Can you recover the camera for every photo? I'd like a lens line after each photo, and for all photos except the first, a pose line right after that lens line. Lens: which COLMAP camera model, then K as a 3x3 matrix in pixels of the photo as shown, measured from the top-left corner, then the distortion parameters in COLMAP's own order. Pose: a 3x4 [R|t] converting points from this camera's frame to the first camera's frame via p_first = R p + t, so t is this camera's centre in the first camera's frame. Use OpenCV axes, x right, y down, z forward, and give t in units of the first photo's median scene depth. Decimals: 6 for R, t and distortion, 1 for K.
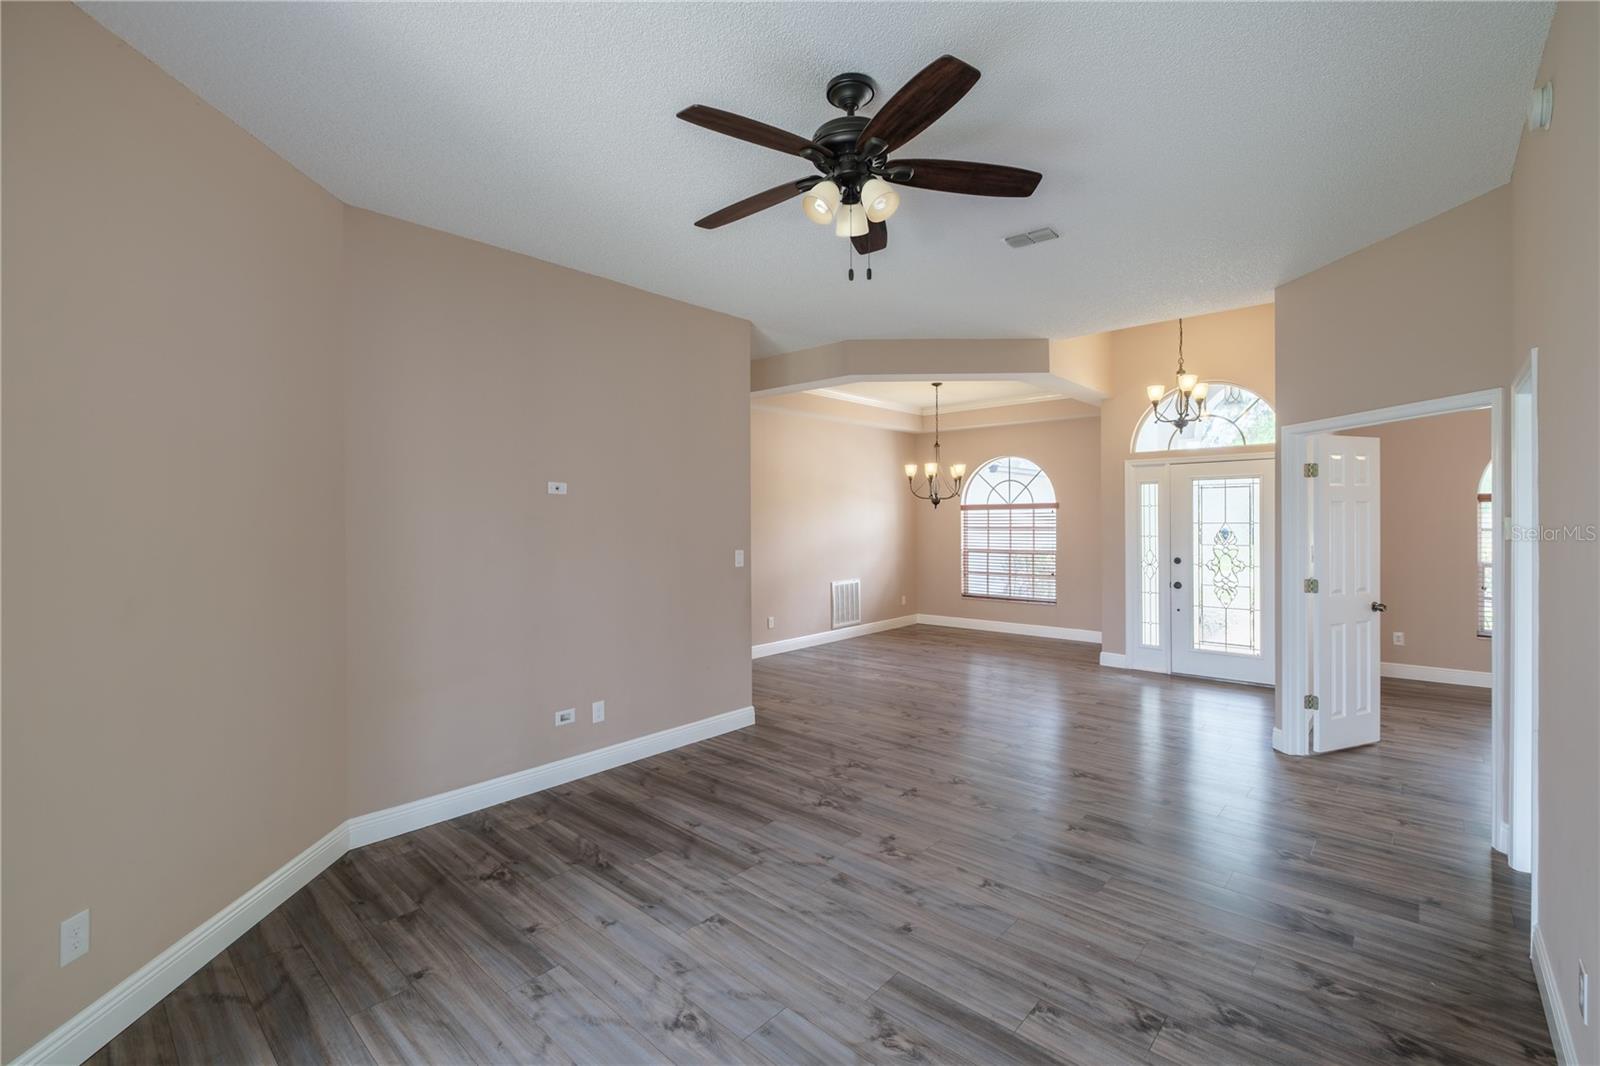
lens RADIAL K [[660.4, 0, 828.6], [0, 660.4, 523.0], [0, 0, 1]] dist [0.000311, -0.000047]
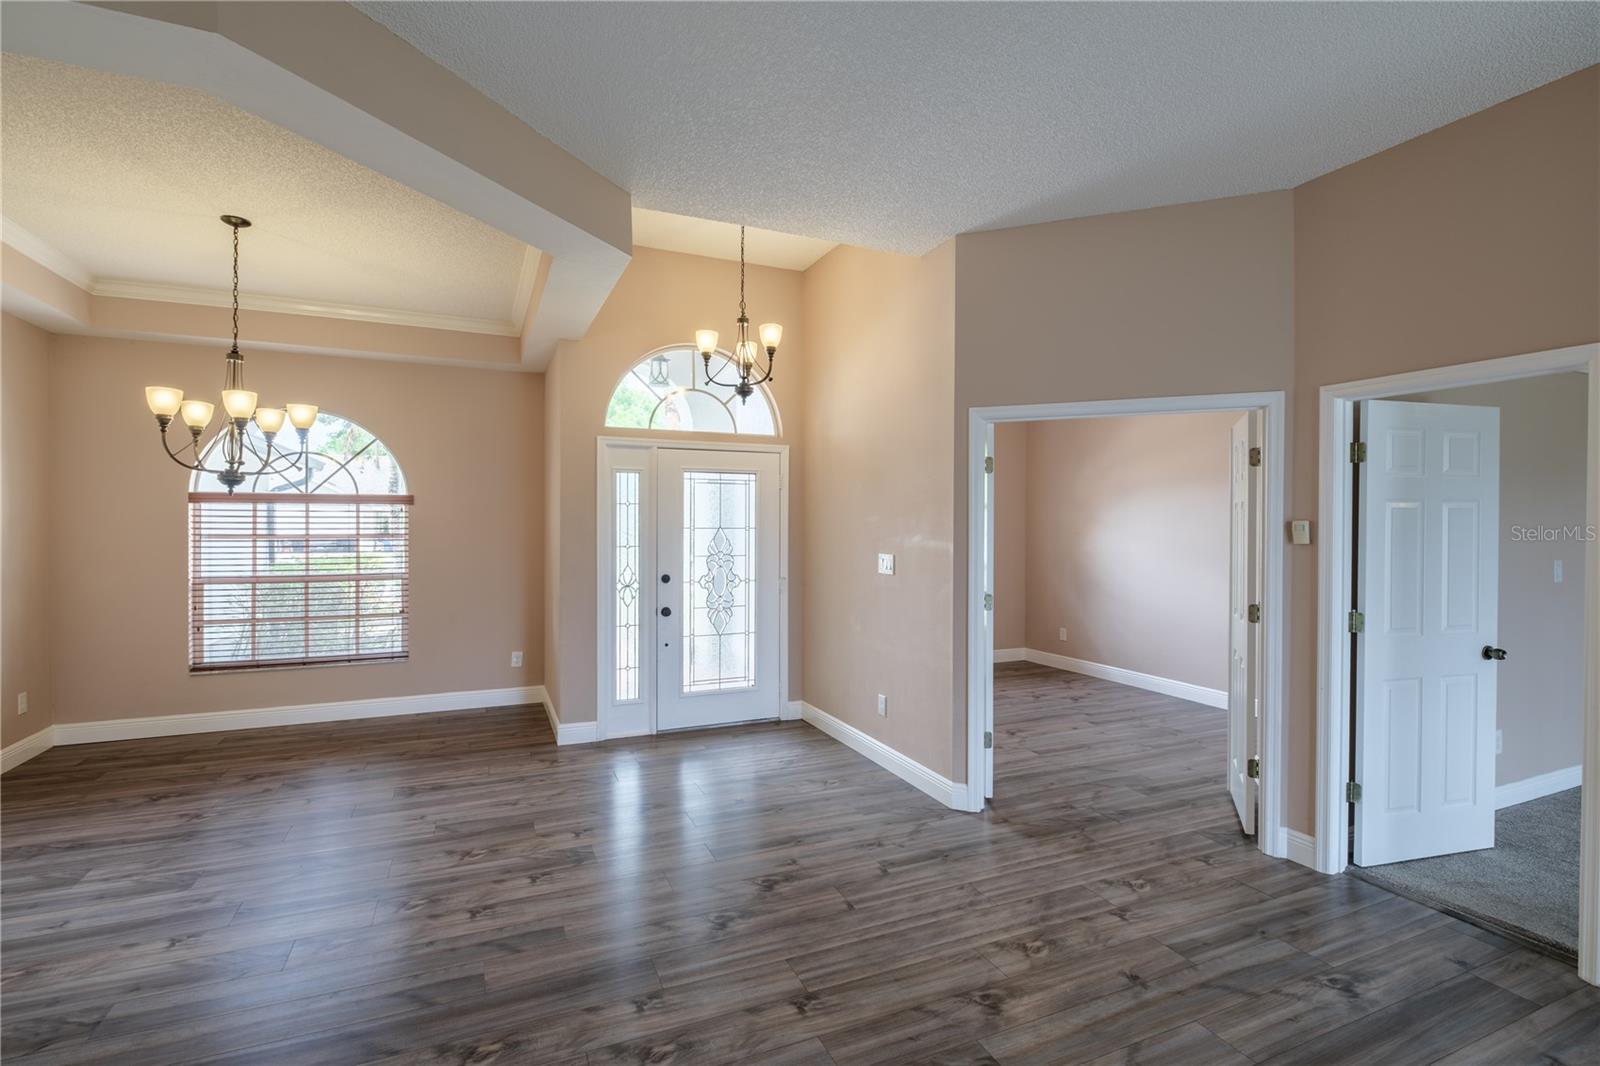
lens RADIAL K [[693.7, 0, 798.5], [0, 693.7, 527.5], [0, 0, 1]] dist [0.002362, -0.006764]
pose [[0.441460, 0.003739, 0.897273, -0.157782], [-0.001207, 0.999993, -0.003574, 0.003085], [-0.897280, 0.000495, 0.441461, 0.773057]]
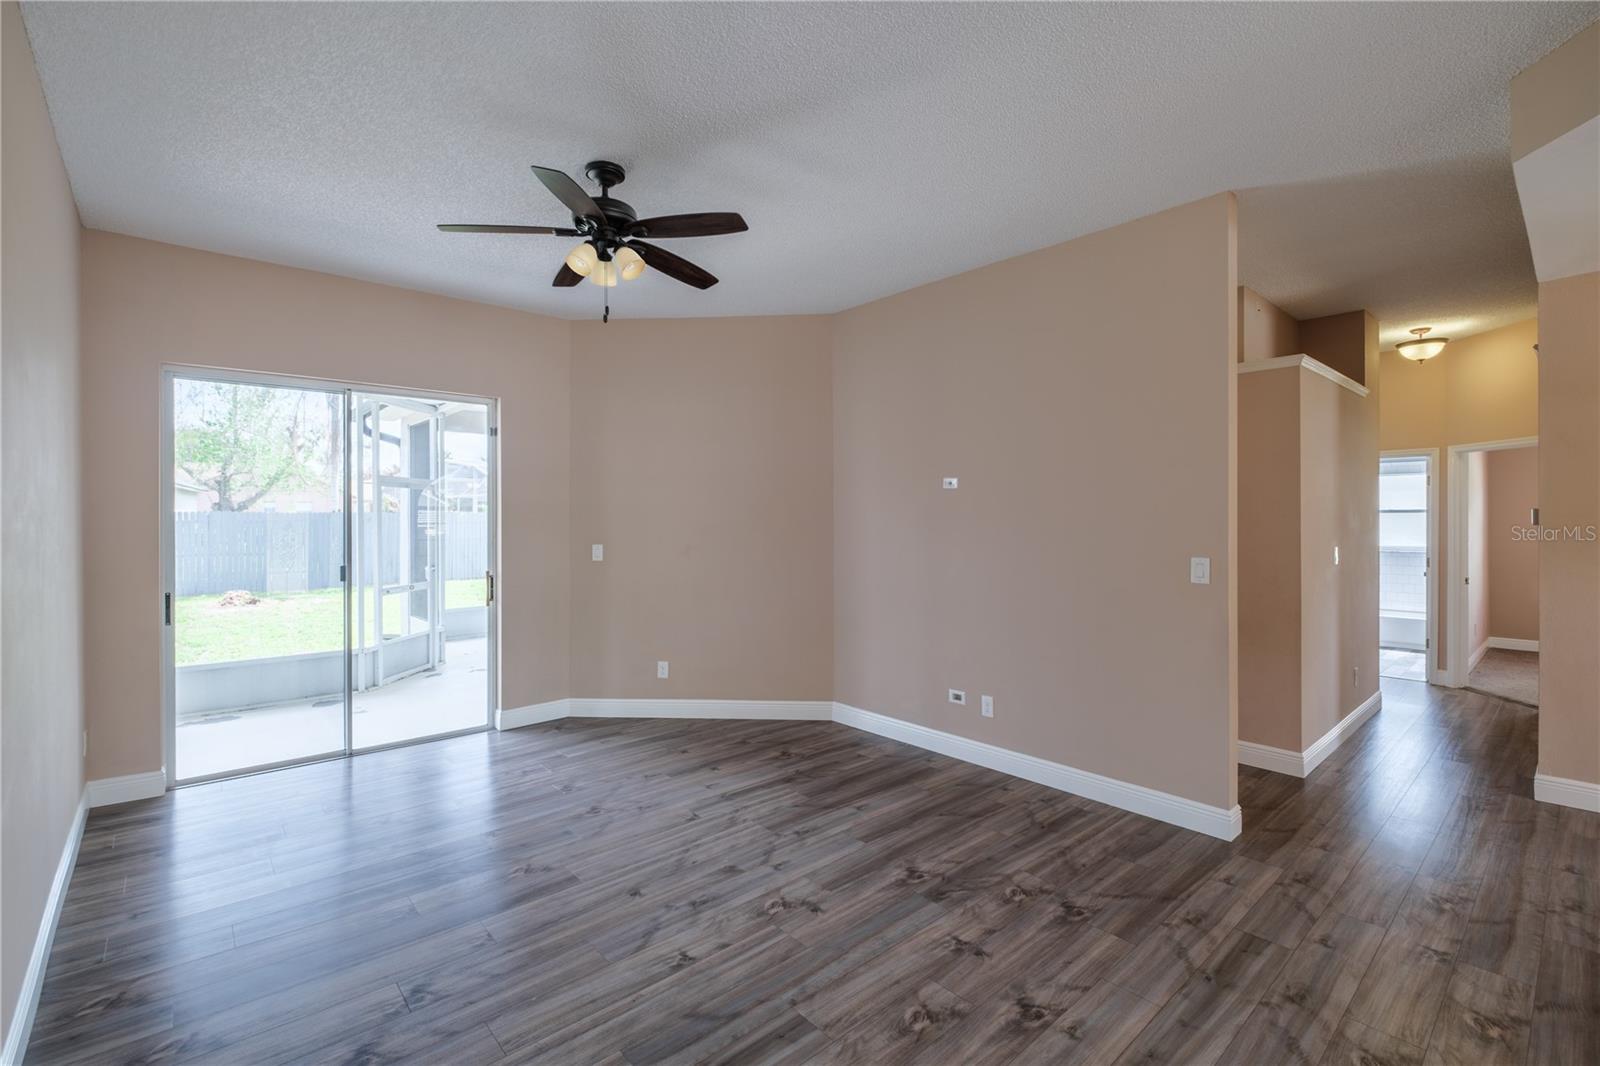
lens RADIAL K [[713.4, 0, 794.8], [0, 713.4, 525.1], [0, 0, 1]] dist [0.003220, -0.008431]
pose [[-0.117956, 0.016402, -0.992883, 0.657081], [-0.004716, 0.999843, 0.017078, -0.001115], [0.993008, 0.006697, -0.117861, 0.746010]]
